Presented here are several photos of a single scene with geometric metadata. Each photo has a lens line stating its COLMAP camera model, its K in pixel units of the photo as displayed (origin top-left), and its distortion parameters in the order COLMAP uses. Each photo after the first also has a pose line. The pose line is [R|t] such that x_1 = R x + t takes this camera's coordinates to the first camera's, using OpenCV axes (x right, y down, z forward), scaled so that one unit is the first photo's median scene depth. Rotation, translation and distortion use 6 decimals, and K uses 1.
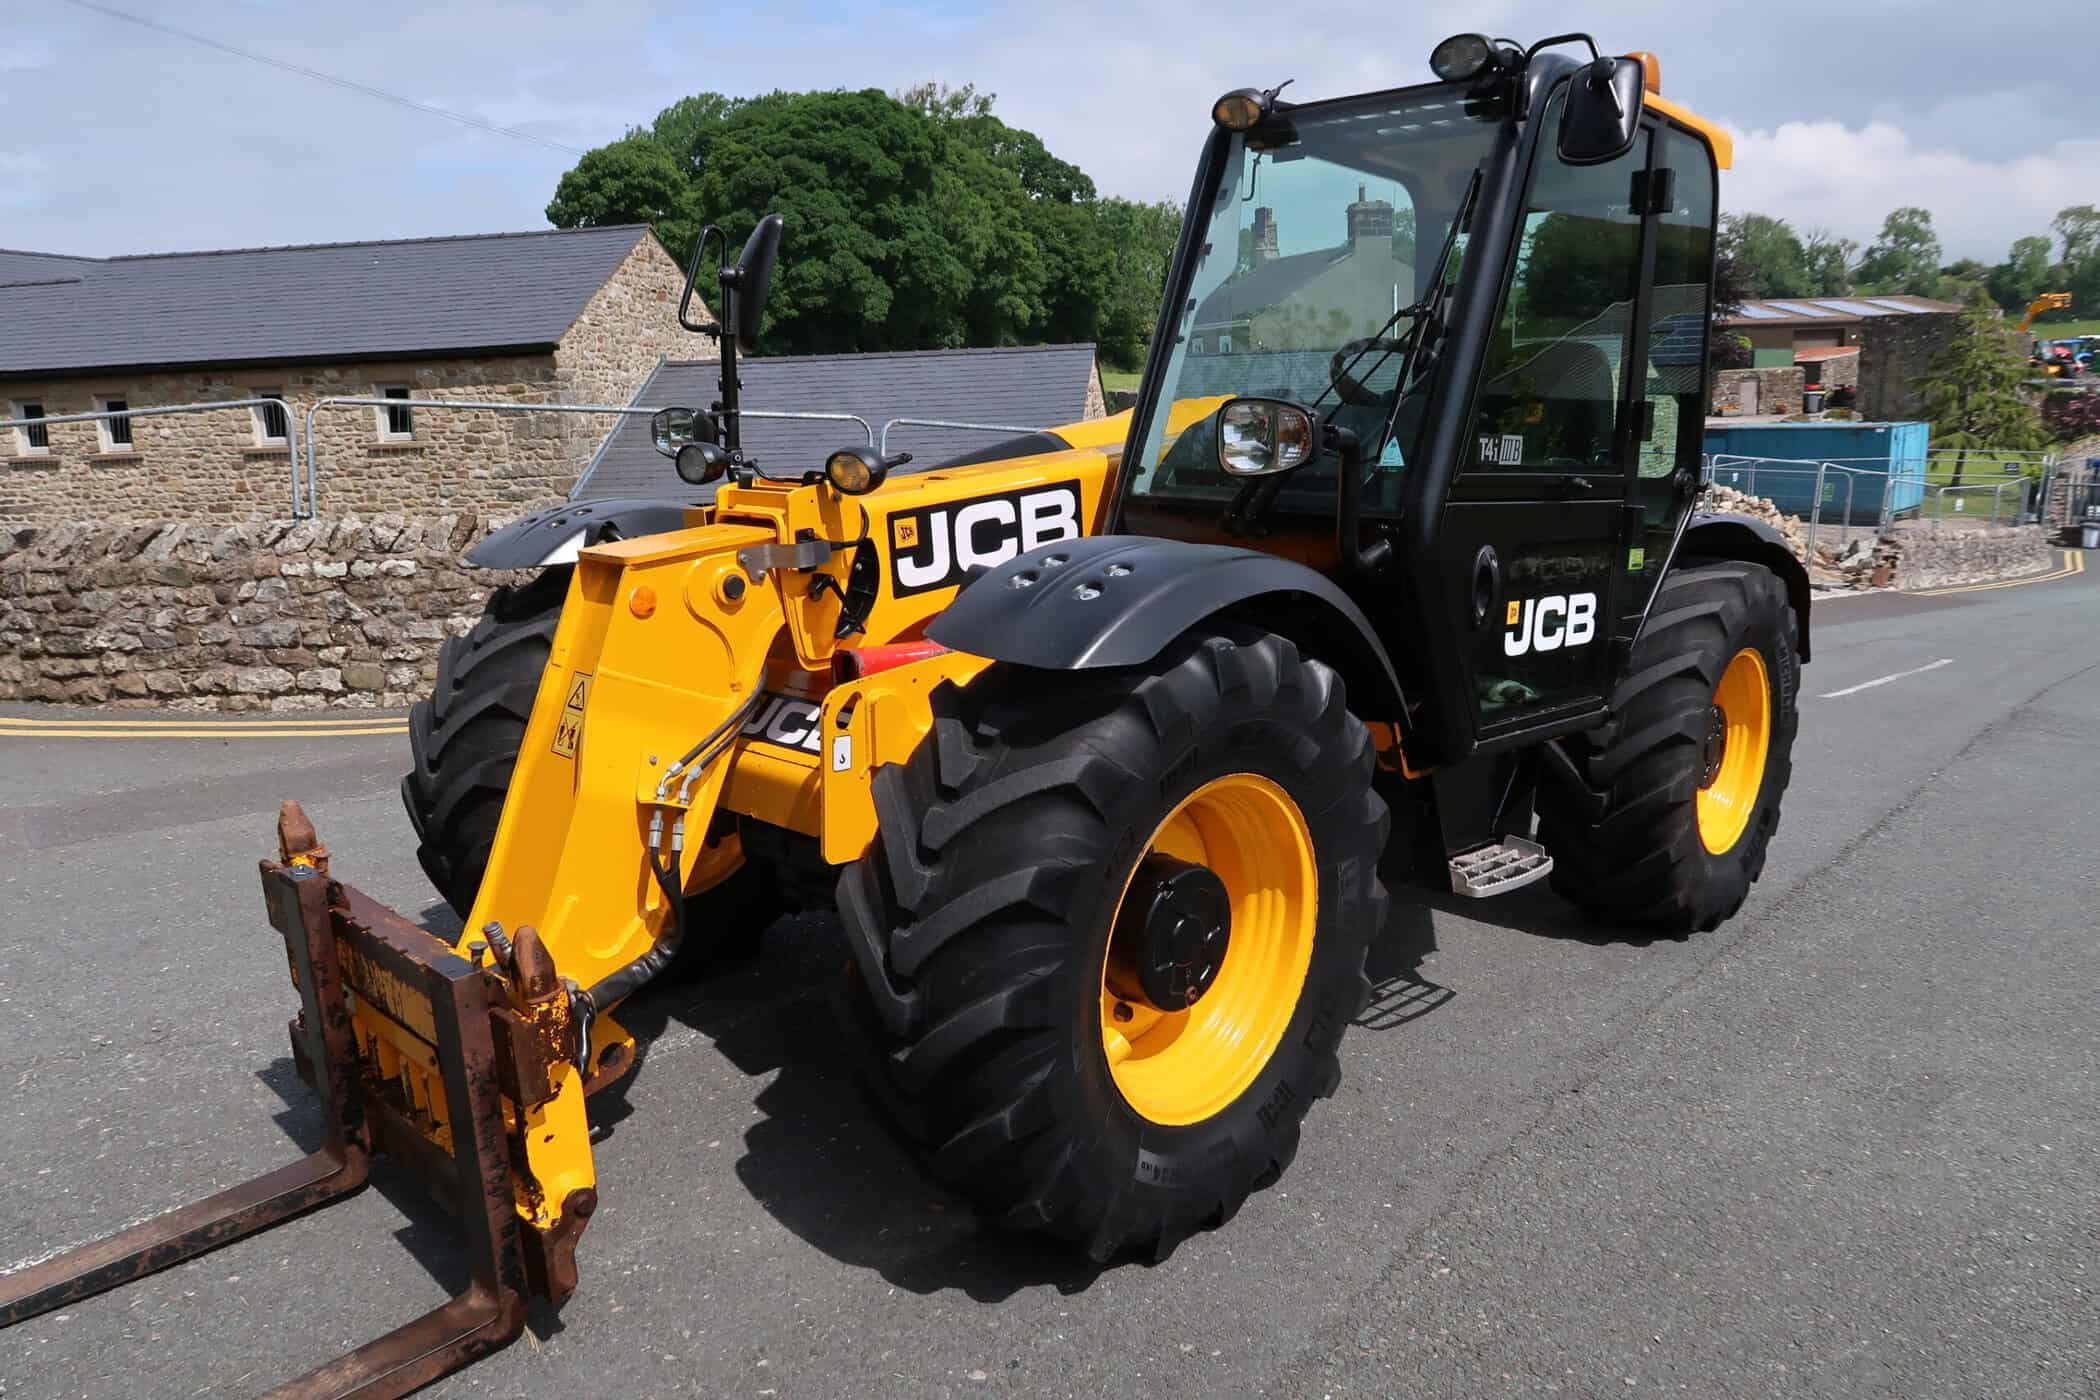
lens RADIAL K [[1438.1, 0, 1043.3], [0, 1438.1, 700.4], [0, 0, 1]] dist [-0.033889, 0.016869]
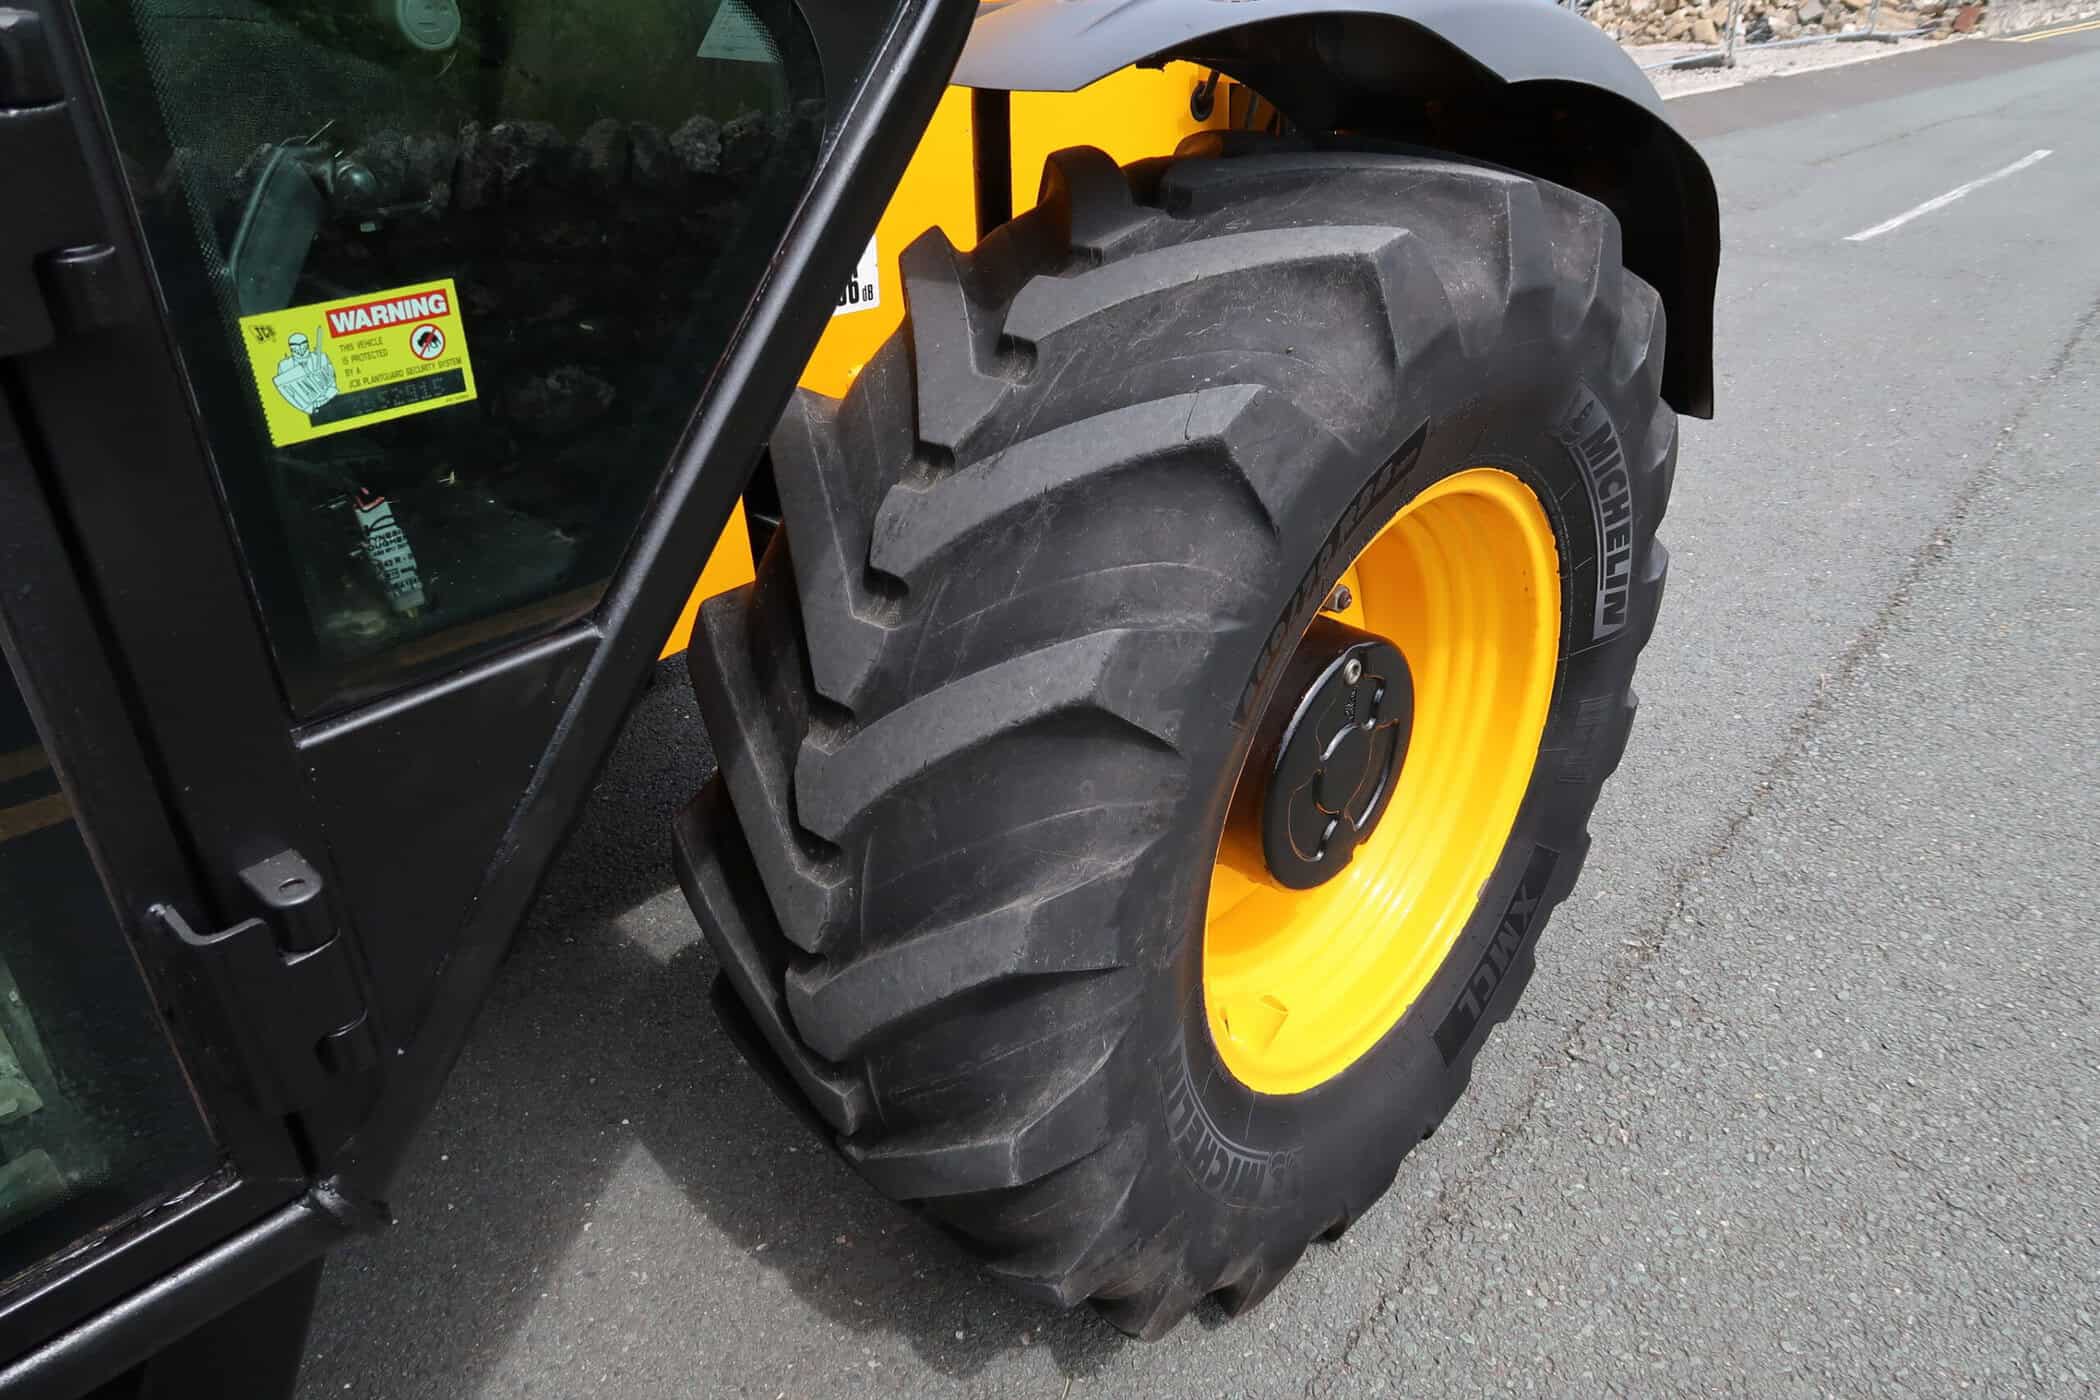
lens RADIAL K [[1438.1, 0, 1043.3], [0, 1438.1, 700.4], [0, 0, 1]] dist [-0.033889, 0.016869]
pose [[0.998329, -0.052222, -0.024735, 0.518116], [0.057451, 0.942909, 0.328057, -0.116957], [0.006191, -0.328929, 0.944334, 0.883539]]
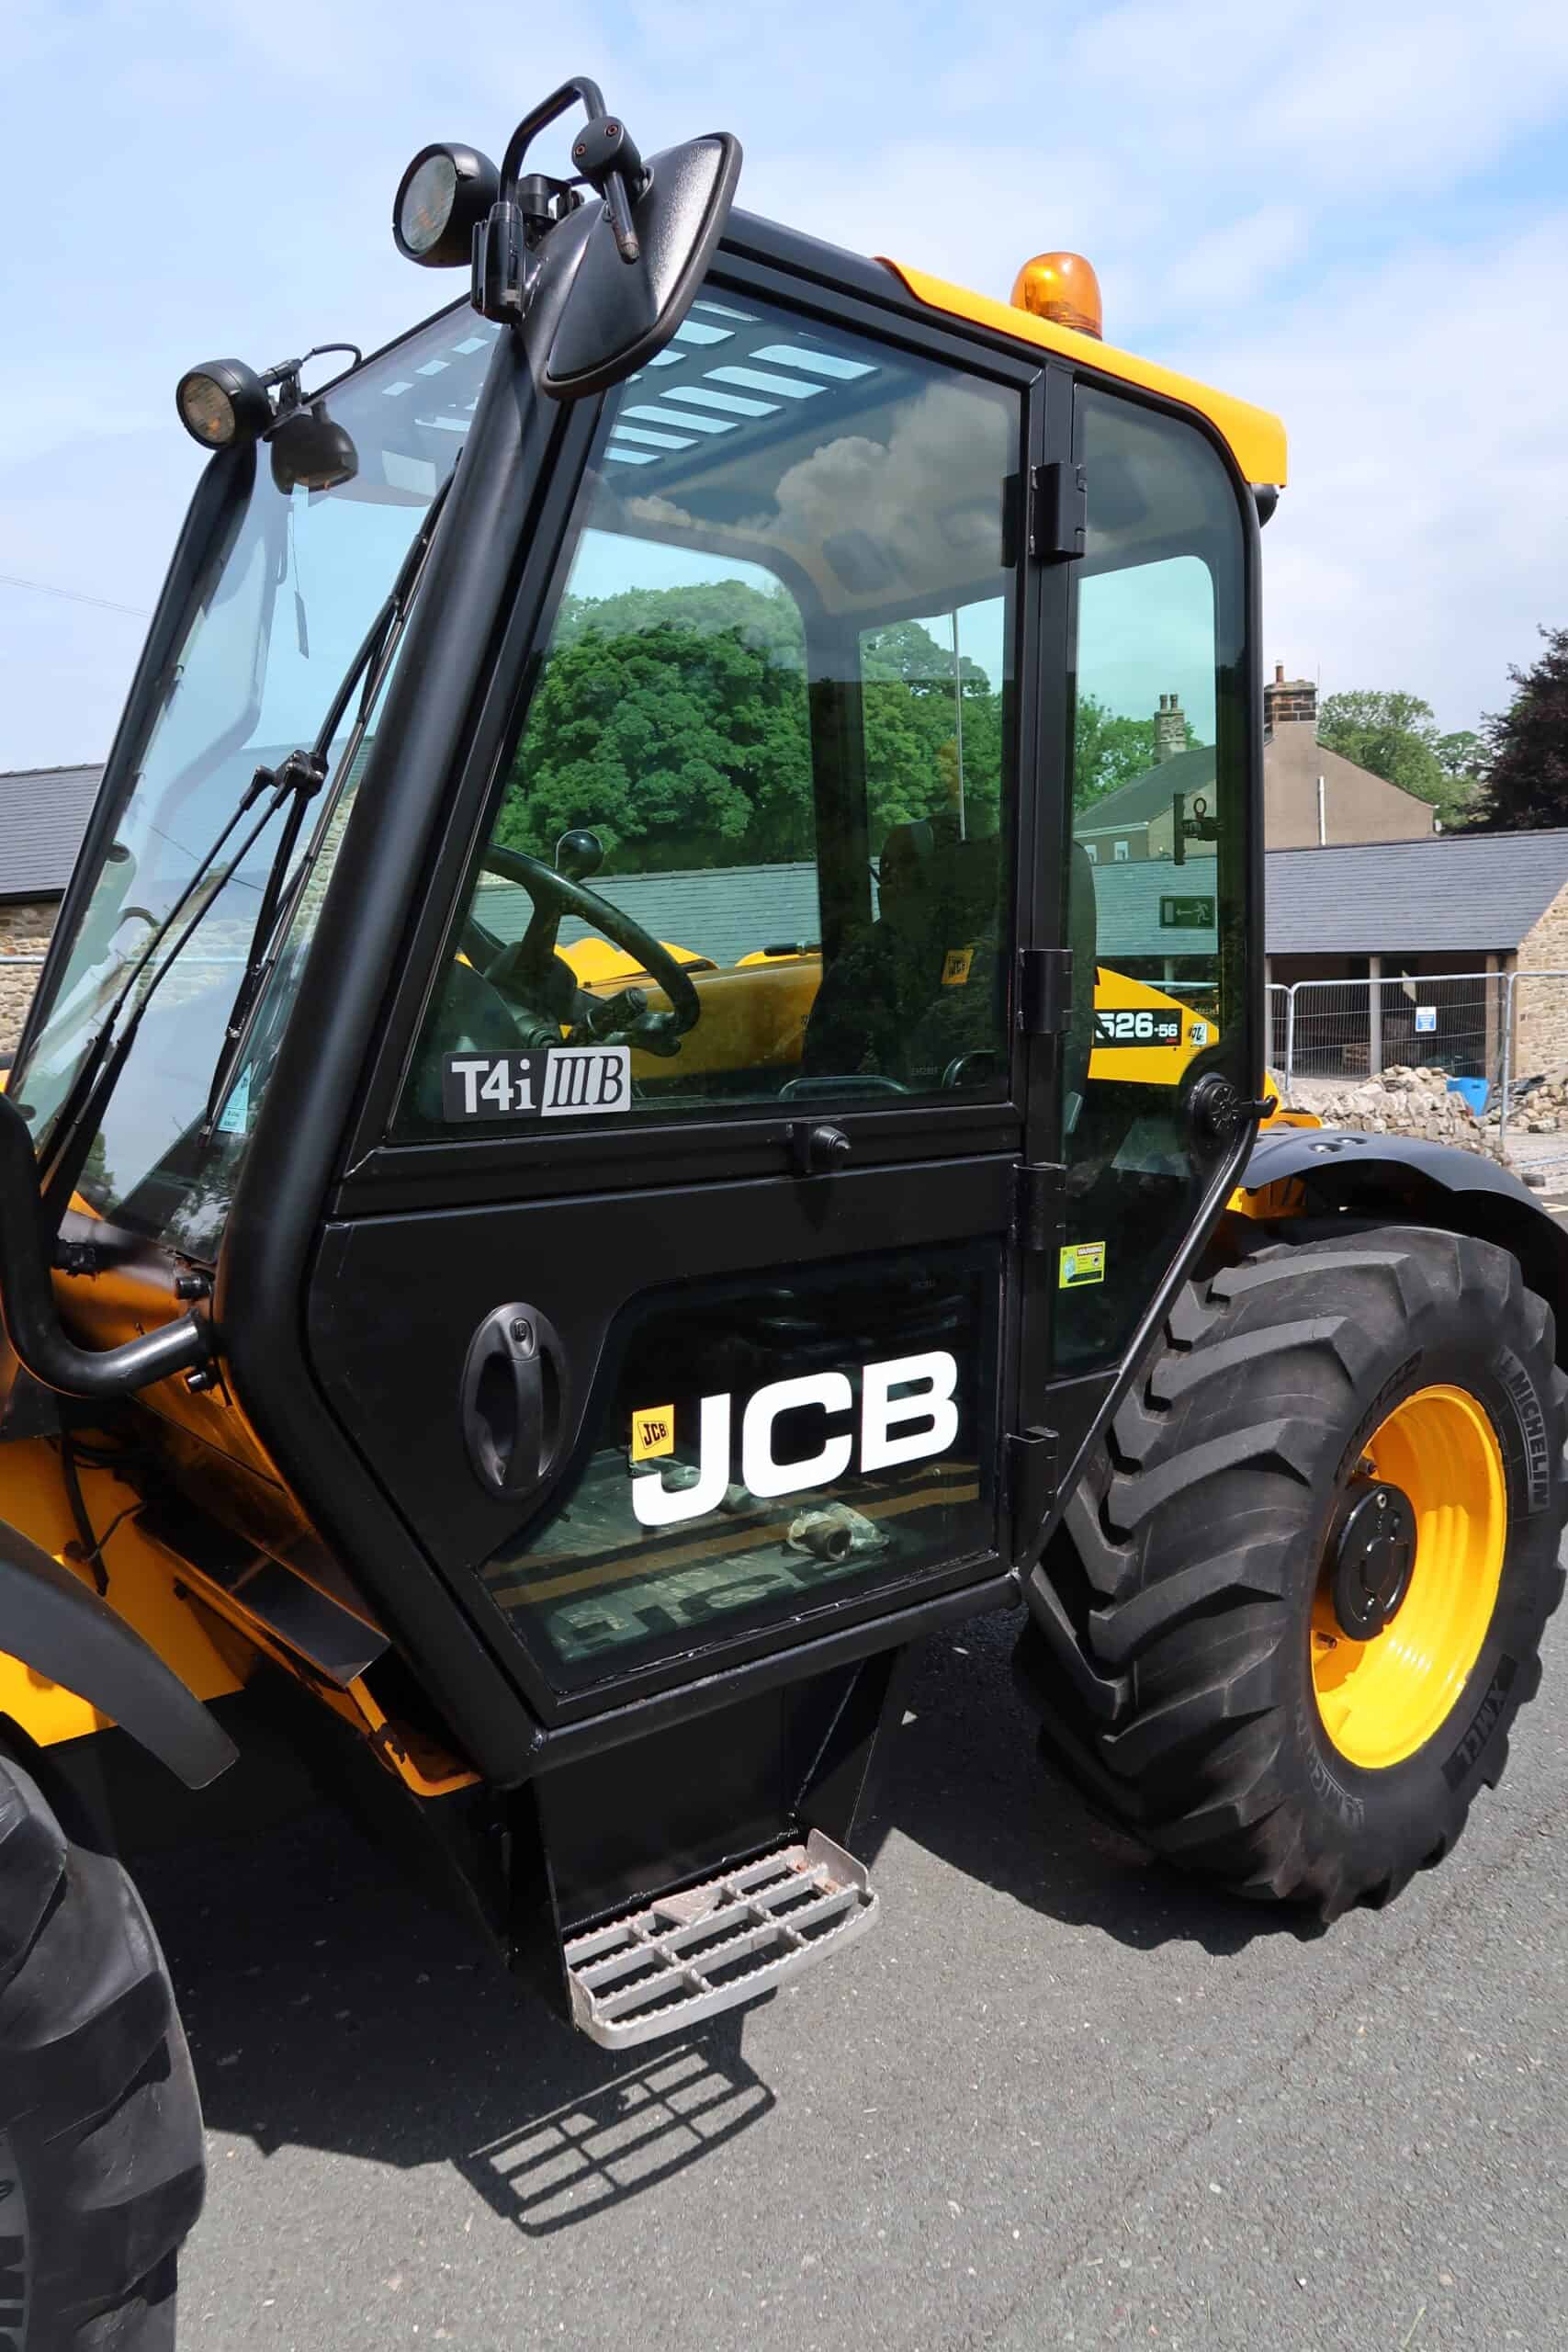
lens RADIAL K [[1612.3, 0, 784.0], [0, 1612.3, 1176.0], [0, 0, 1]] dist [-0.029254, 0.009432]
pose [[0.994705, -0.007441, -0.102498, 0.388919], [0.002432, 0.998800, -0.048912, -0.107880], [0.102739, 0.048404, 0.993530, 0.459722]]
